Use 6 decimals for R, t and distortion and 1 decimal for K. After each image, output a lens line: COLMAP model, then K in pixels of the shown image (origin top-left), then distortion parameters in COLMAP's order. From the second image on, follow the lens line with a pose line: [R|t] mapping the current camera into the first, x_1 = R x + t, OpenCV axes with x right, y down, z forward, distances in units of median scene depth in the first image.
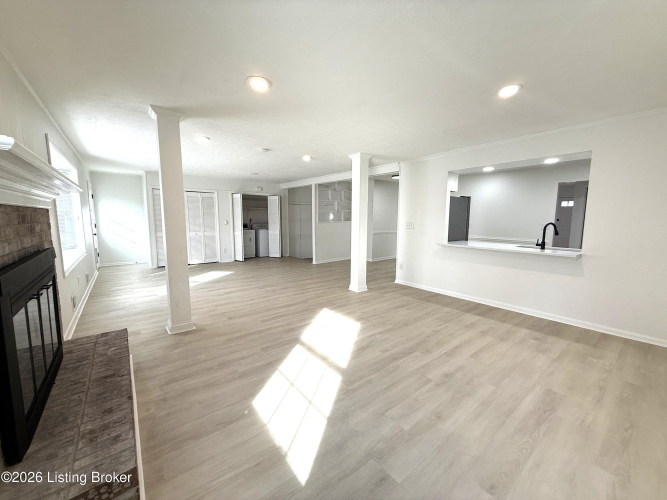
lens RADIAL K [[266.1, 0, 333.5], [0, 266.1, 250.0], [0, 0, 1]] dist [-0.000798, -0.000218]
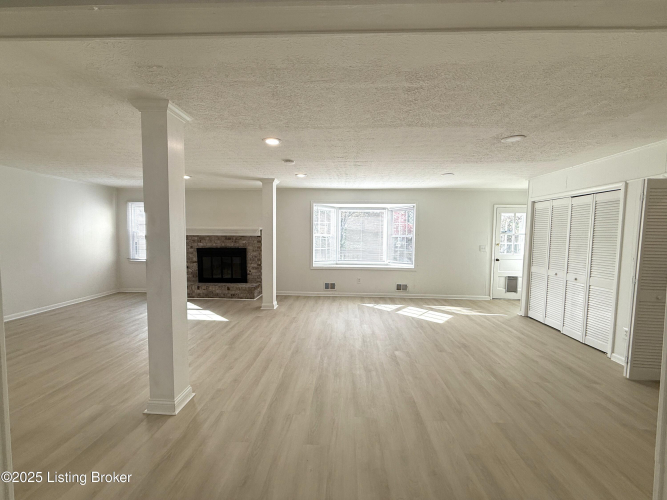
lens RADIAL K [[266.1, 0, 333.5], [0, 266.1, 250.0], [0, 0, 1]] dist [-0.000798, -0.000218]
pose [[-0.657498, 0.035174, -0.752635, 0.257674], [-0.103025, 0.985330, 0.136051, -0.212402], [0.746380, 0.166993, -0.644229, 1.536172]]
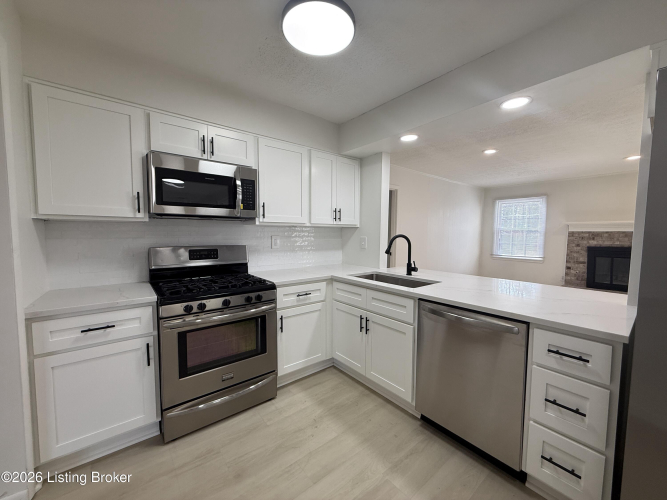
lens RADIAL K [[265.3, 0, 332.1], [0, 265.3, 248.8], [0, 0, 1]] dist [0.000201, -0.000090]
pose [[-0.999882, -0.014449, -0.005161, 0.785351], [-0.015136, 0.983960, 0.177747, -0.145265], [0.002510, 0.177805, -0.984063, 1.275616]]
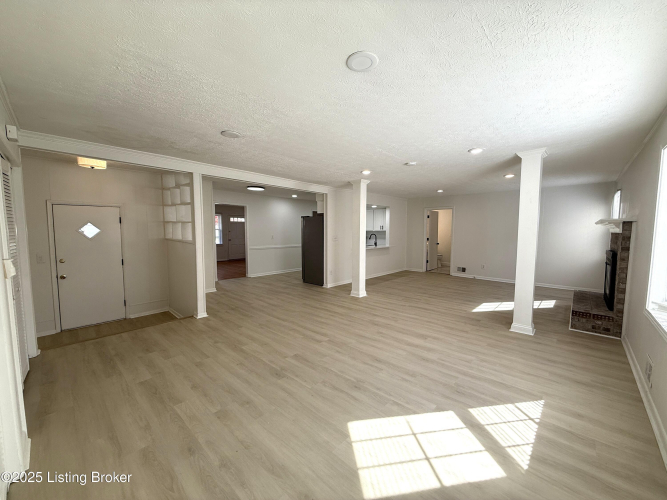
lens RADIAL K [[266.1, 0, 333.5], [0, 266.1, 250.0], [0, 0, 1]] dist [-0.000798, -0.000218]
pose [[-0.144998, -0.082521, 0.985985, -1.070819], [0.113599, 0.988538, 0.099441, -0.183501], [-0.982889, 0.126426, -0.133961, 1.304248]]
